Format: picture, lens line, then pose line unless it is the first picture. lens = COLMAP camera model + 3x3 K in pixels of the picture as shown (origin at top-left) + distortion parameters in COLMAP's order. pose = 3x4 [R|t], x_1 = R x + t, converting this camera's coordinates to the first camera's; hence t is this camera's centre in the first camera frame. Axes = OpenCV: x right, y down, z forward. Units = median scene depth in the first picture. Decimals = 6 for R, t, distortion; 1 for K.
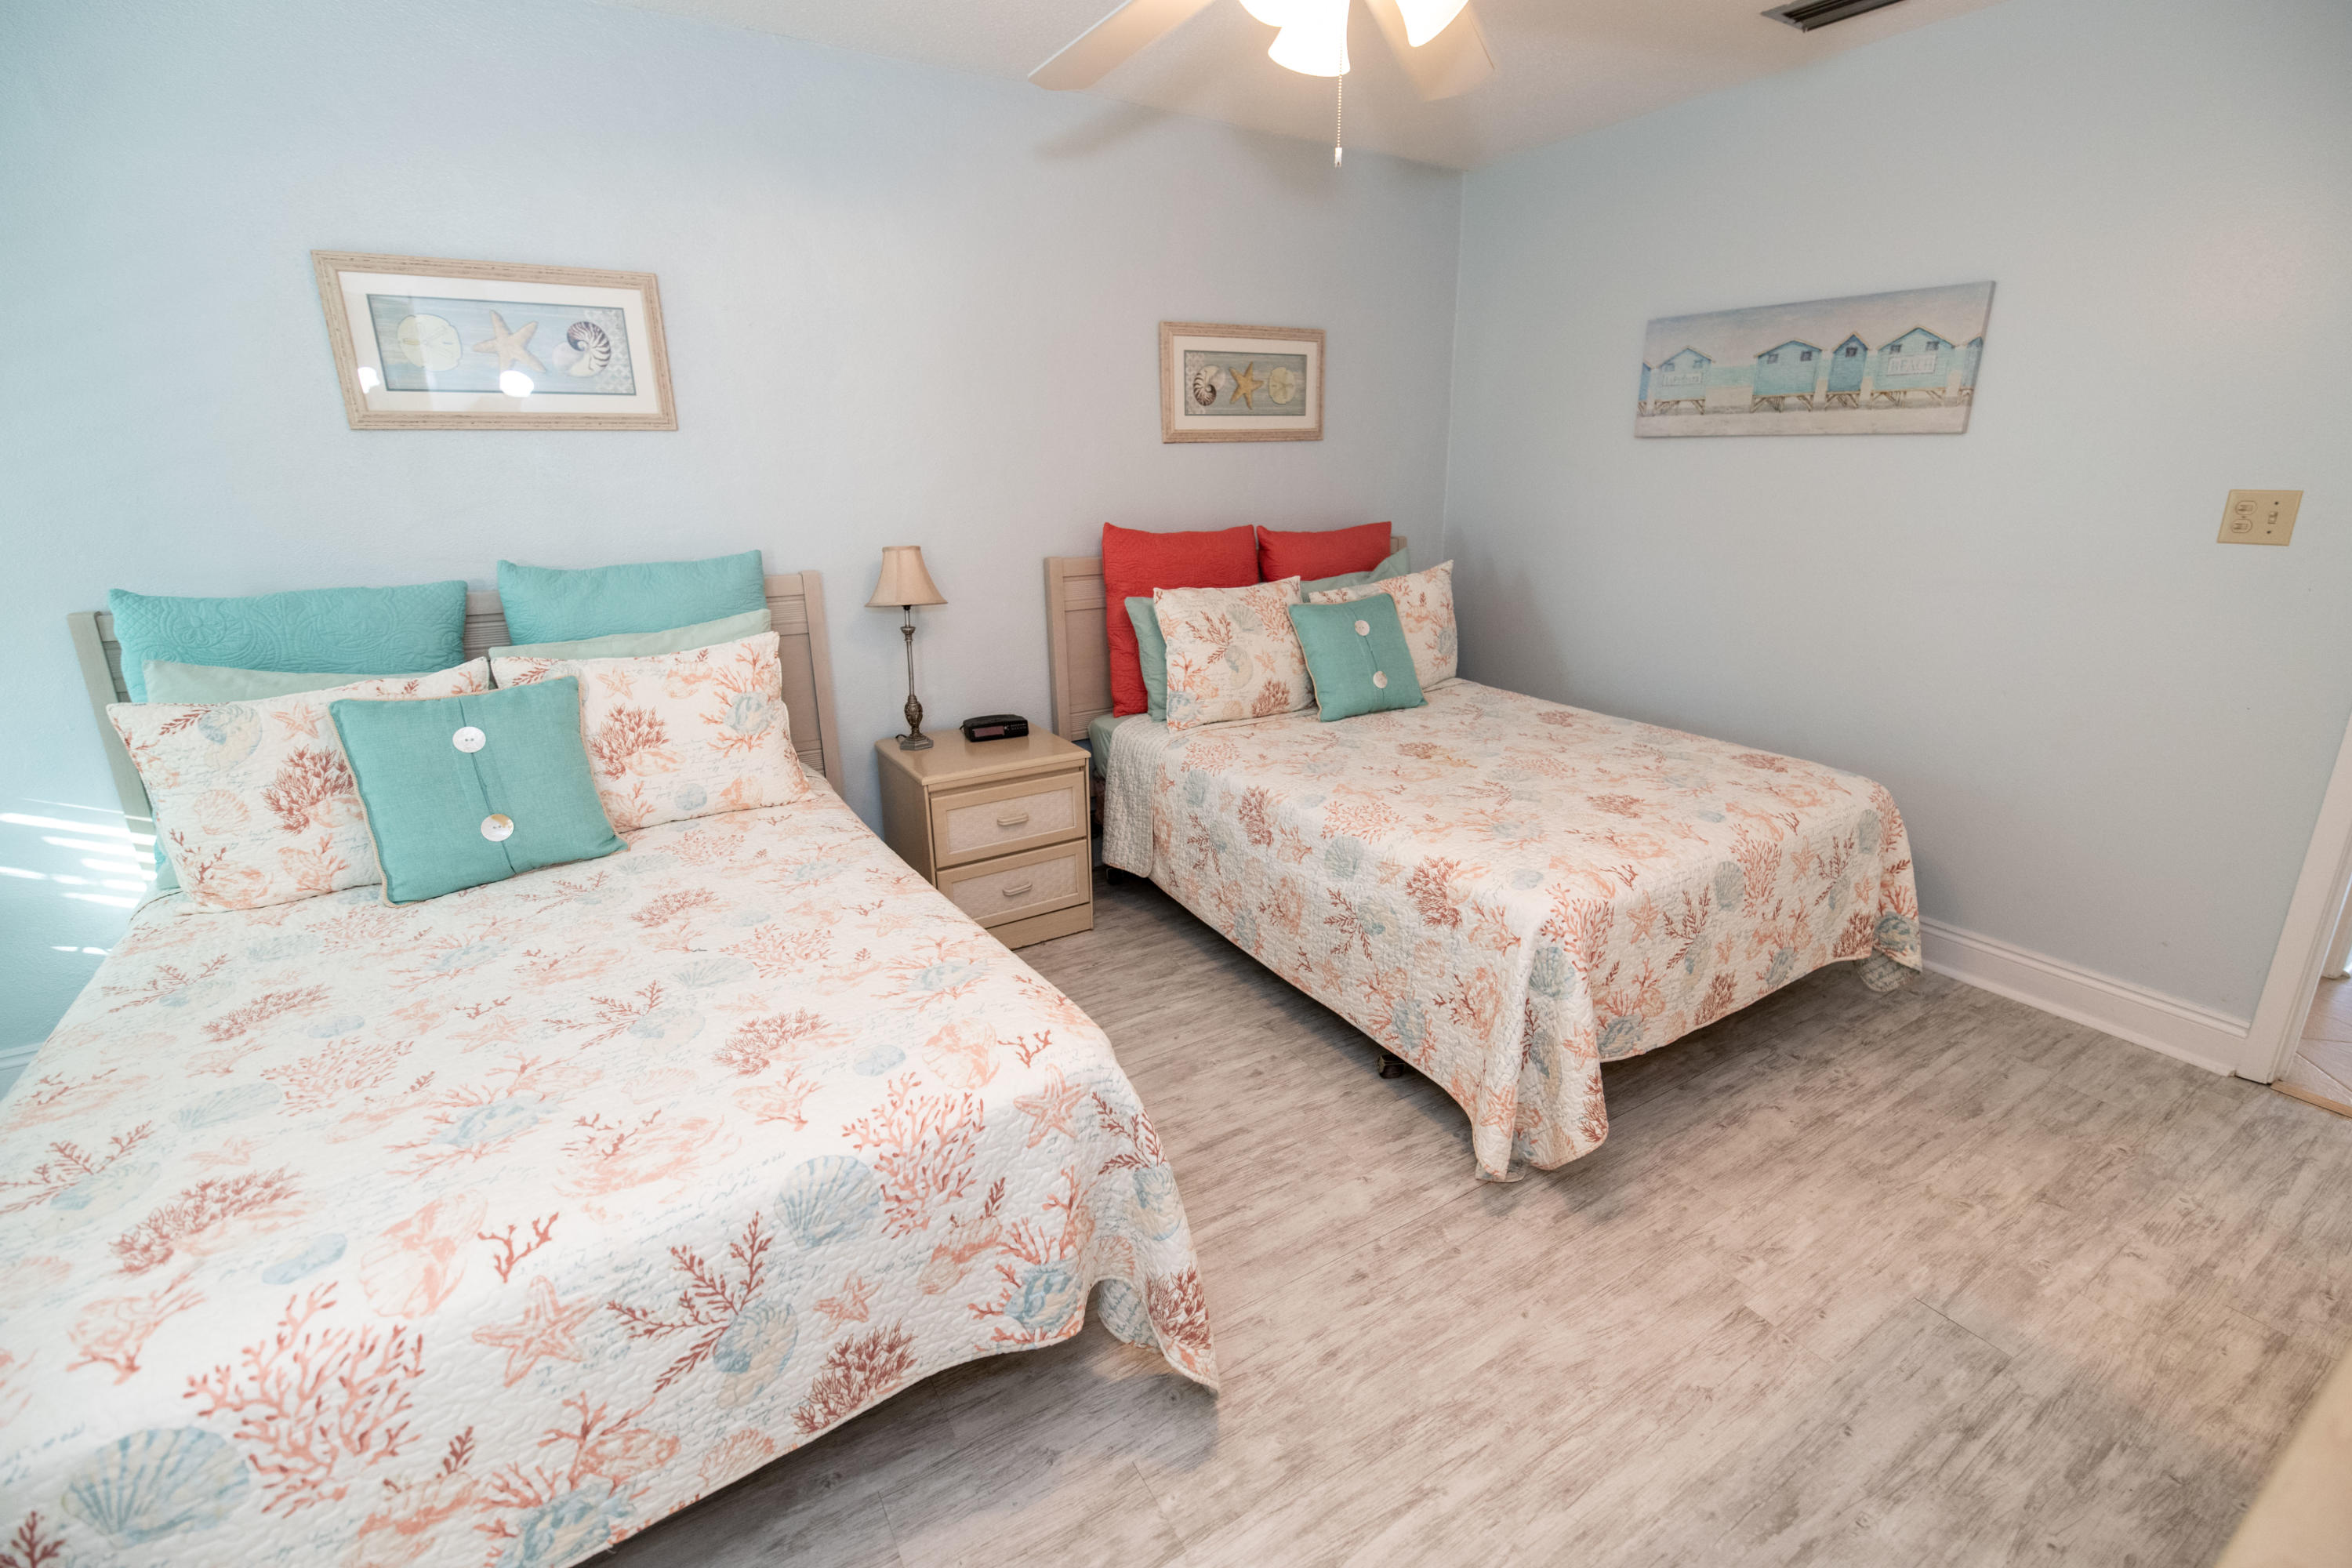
lens RADIAL K [[1020.3, 0, 1169.1], [0, 1020.3, 750.8], [0, 0, 1]] dist [0.007738, -0.007524]
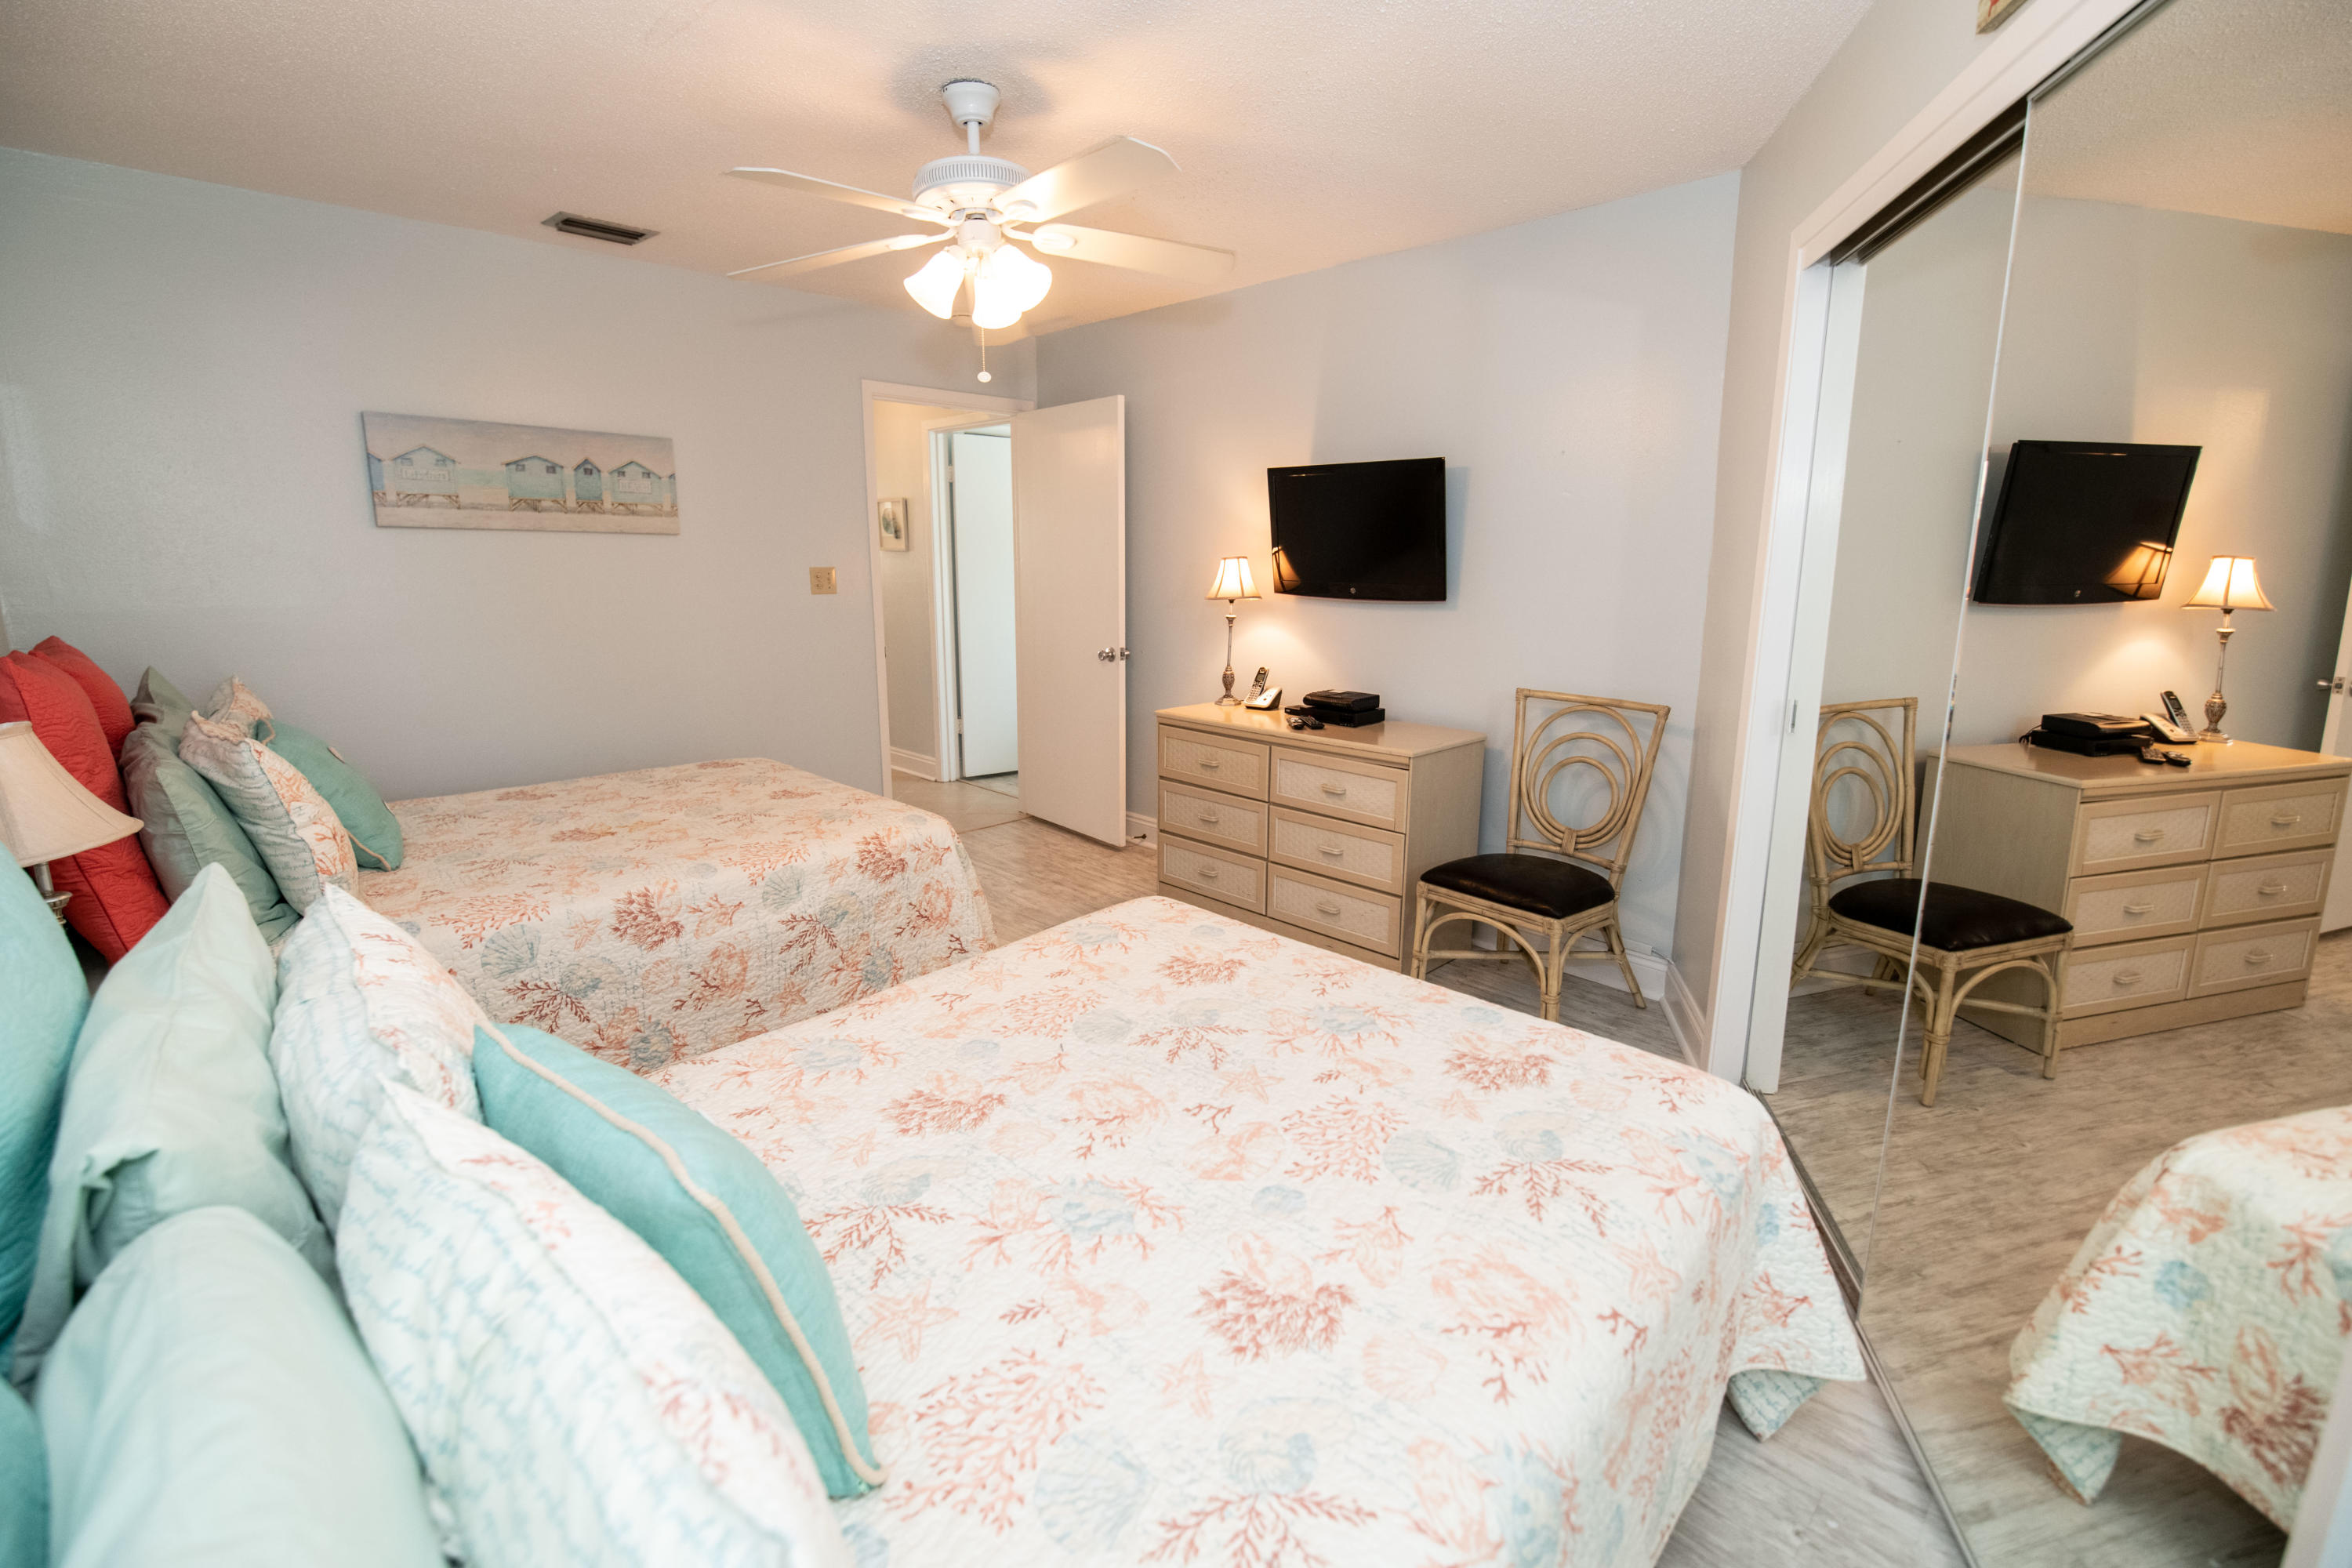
lens RADIAL K [[1038.1, 0, 1192.3], [0, 1038.1, 764.1], [0, 0, 1]] dist [-0.002570, -0.008559]
pose [[-0.258624, -0.187682, 0.947570, -0.938297], [0.256666, 0.932331, 0.254717, -0.186670], [-0.931255, 0.309086, -0.192952, 0.682340]]
